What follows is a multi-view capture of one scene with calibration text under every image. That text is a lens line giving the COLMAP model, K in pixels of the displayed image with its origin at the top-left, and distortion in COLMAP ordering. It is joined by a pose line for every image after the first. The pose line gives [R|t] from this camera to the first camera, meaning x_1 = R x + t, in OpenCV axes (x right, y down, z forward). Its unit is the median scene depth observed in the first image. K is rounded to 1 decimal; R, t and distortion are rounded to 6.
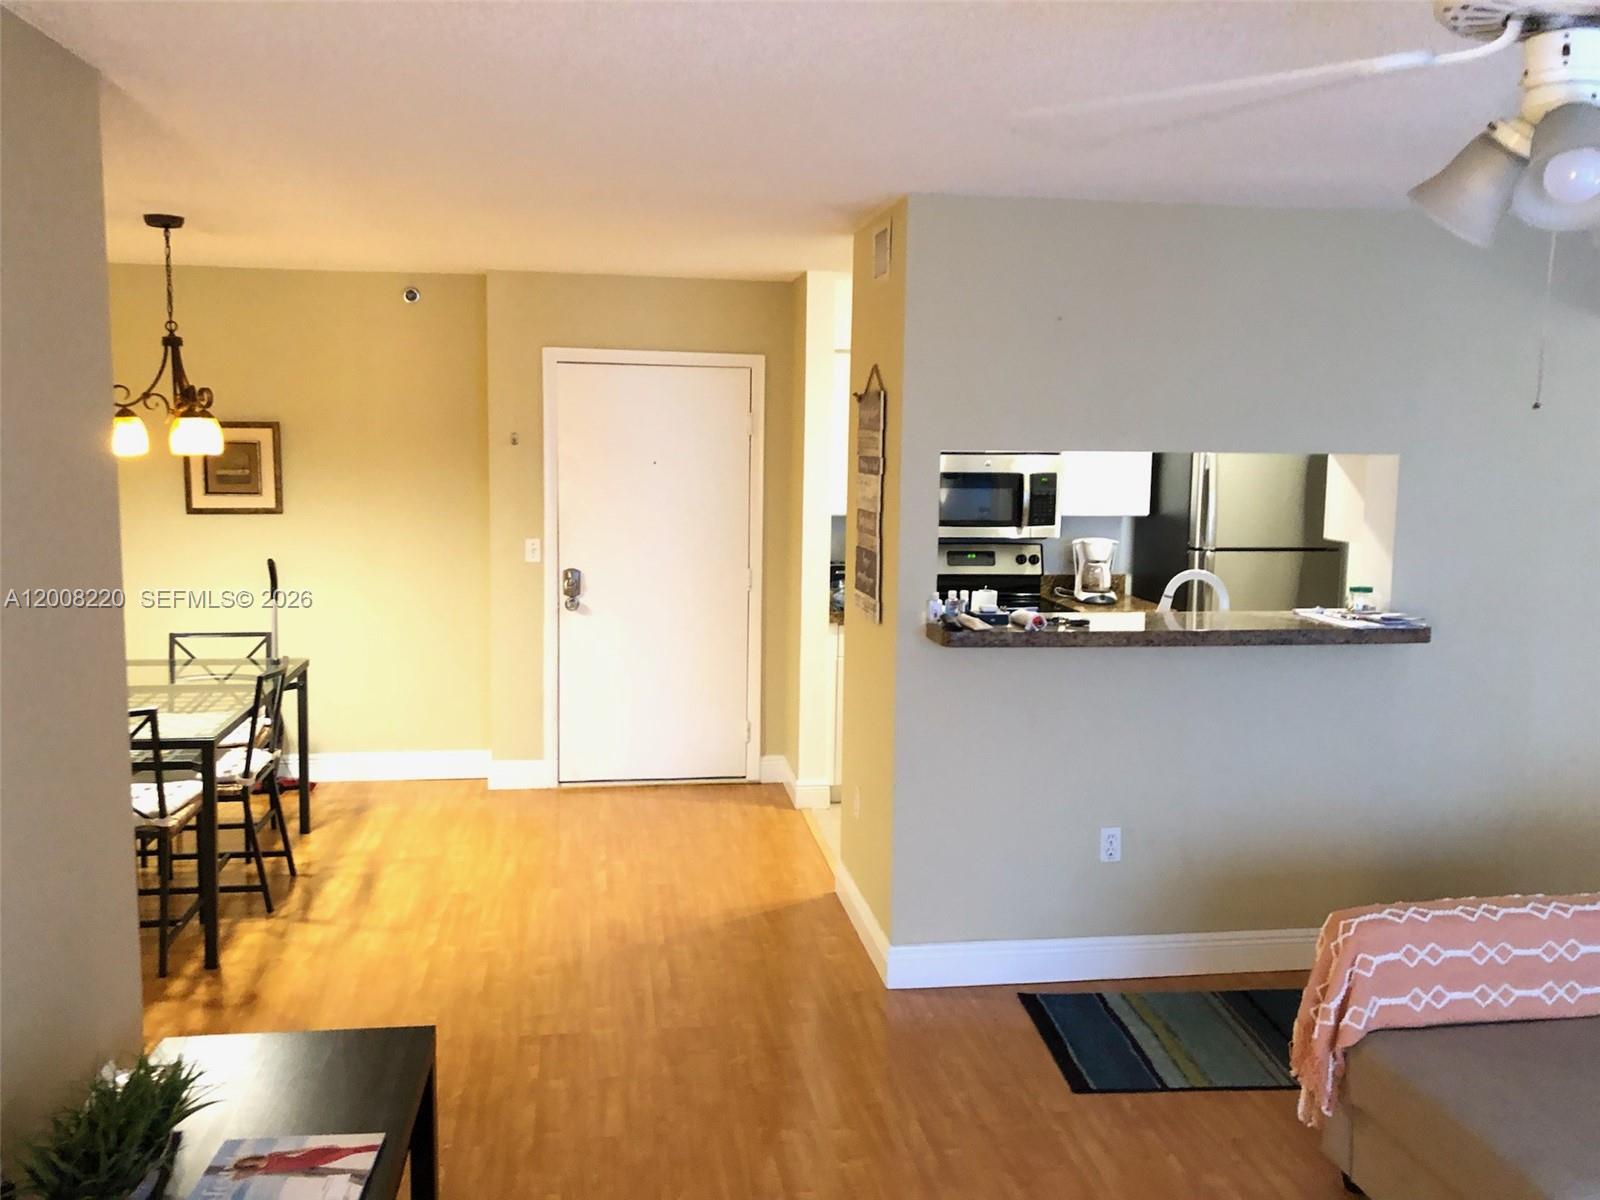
lens RADIAL K [[1313.0, 0, 808.9], [0, 1313.0, 591.8], [0, 0, 1]] dist [0.092382, -0.156699]
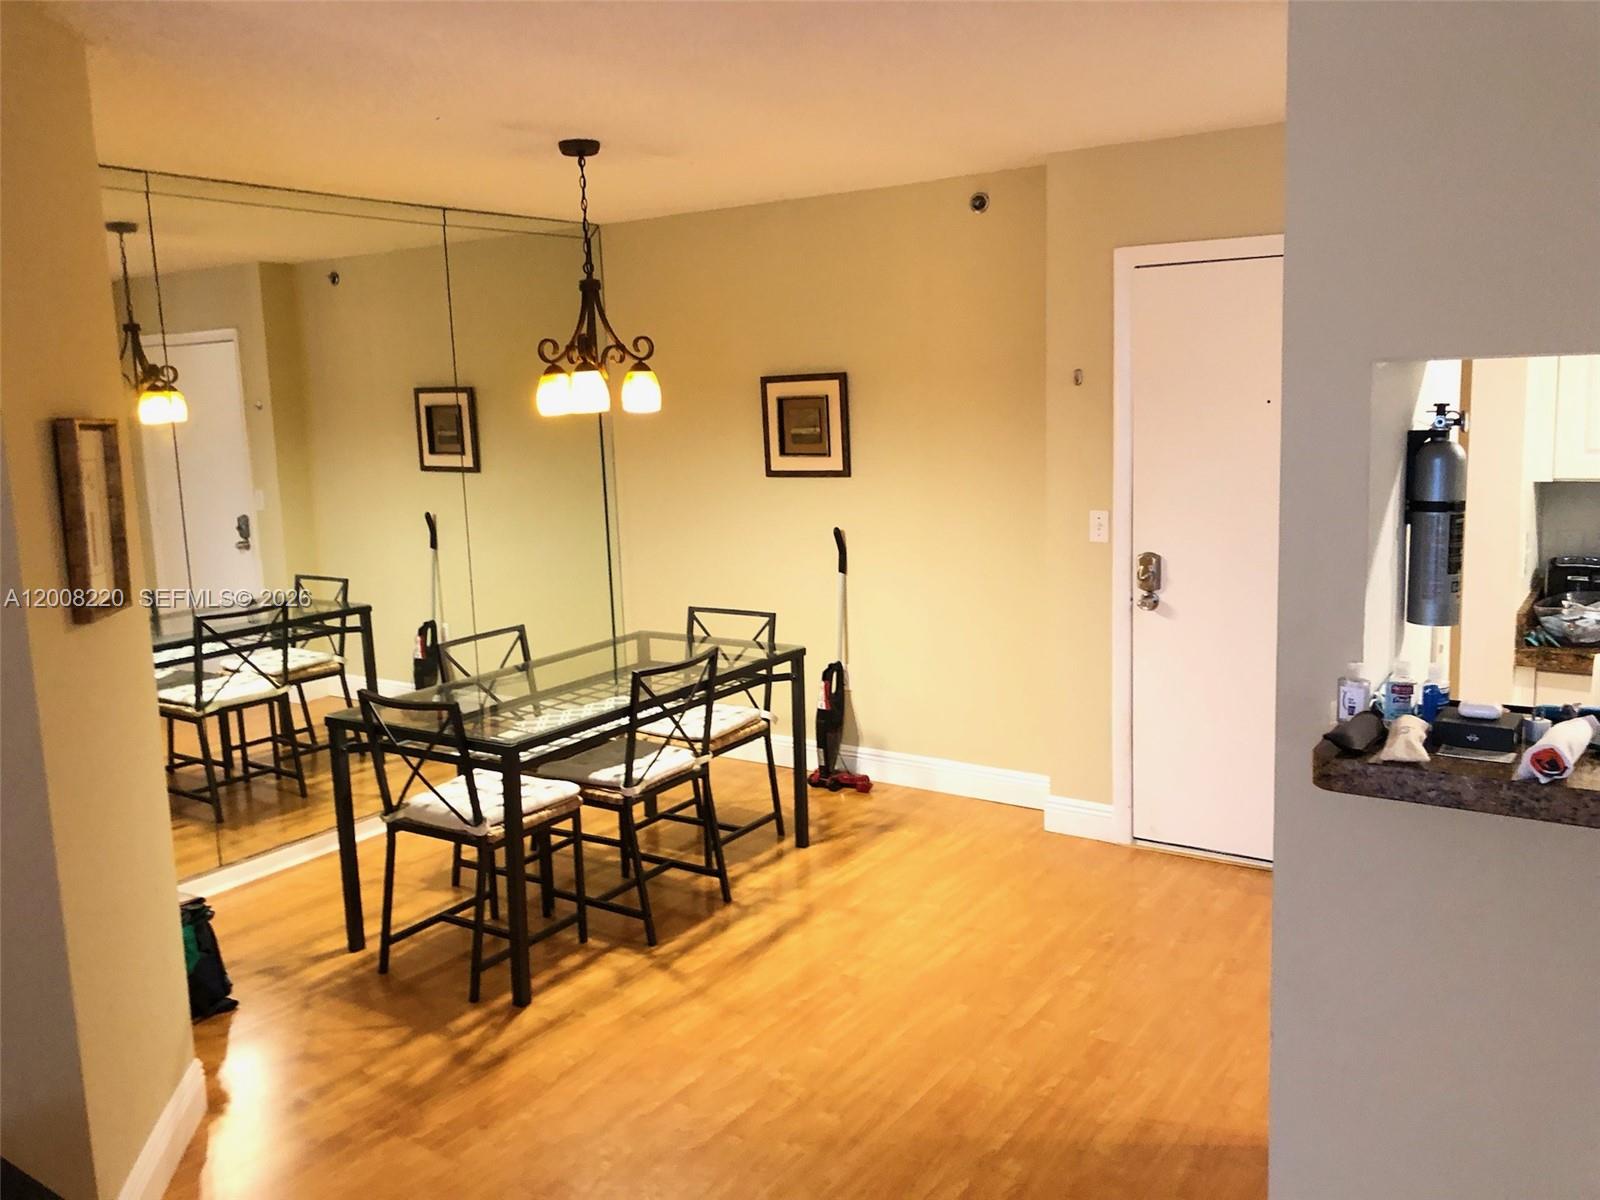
lens RADIAL K [[1313.0, 0, 808.9], [0, 1313.0, 591.8], [0, 0, 1]] dist [0.092382, -0.156699]
pose [[0.733761, 0.063292, -0.676453, 0.198587], [-0.038233, 0.997920, 0.051898, -0.029989], [0.678331, -0.012218, 0.734655, 0.378172]]
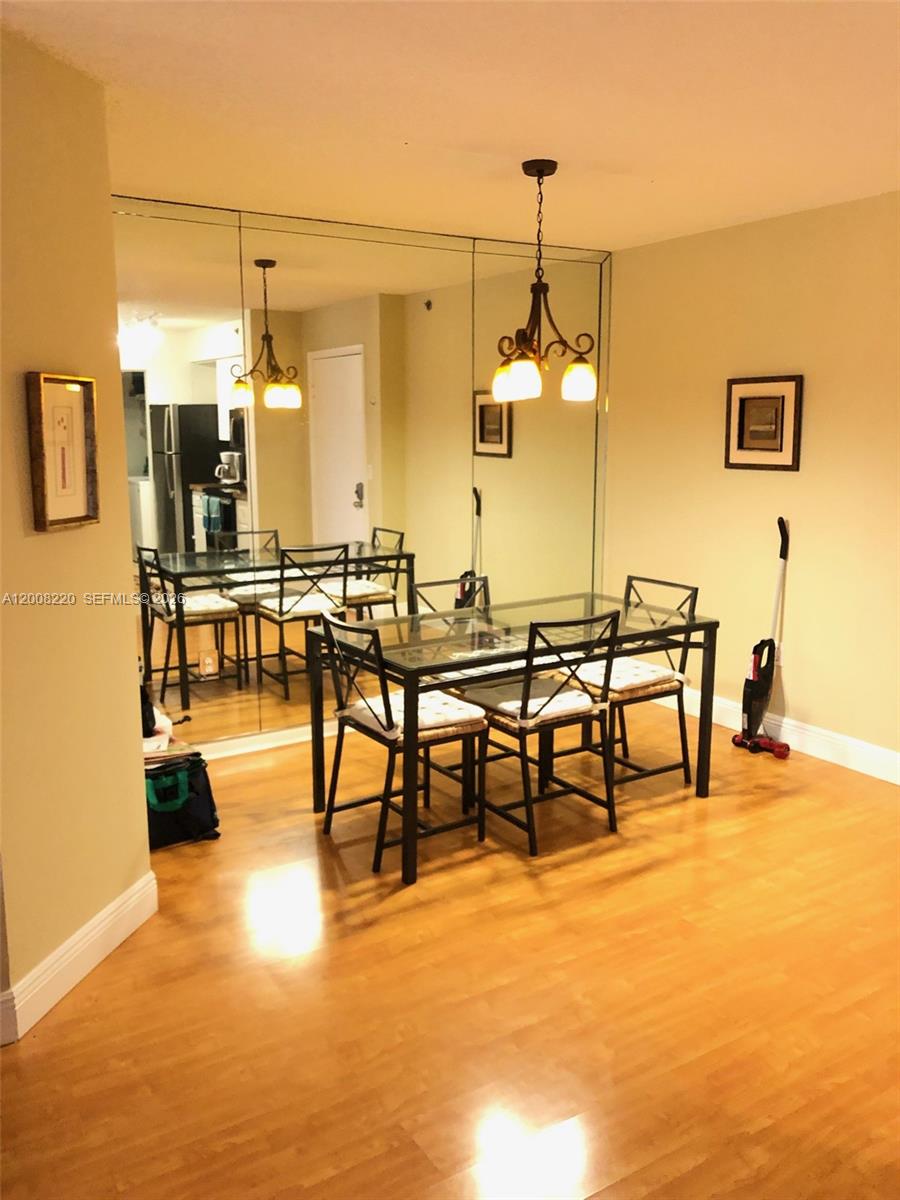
lens RADIAL K [[997.9, 0, 450.0], [0, 997.9, 600.0], [0, 0, 1]] dist [0.030994, -0.007306]
pose [[0.399763, 0.146936, -0.904765, 0.193479], [-0.104350, 0.987946, 0.114339, -0.026044], [0.910659, 0.048704, 0.410277, 0.530746]]
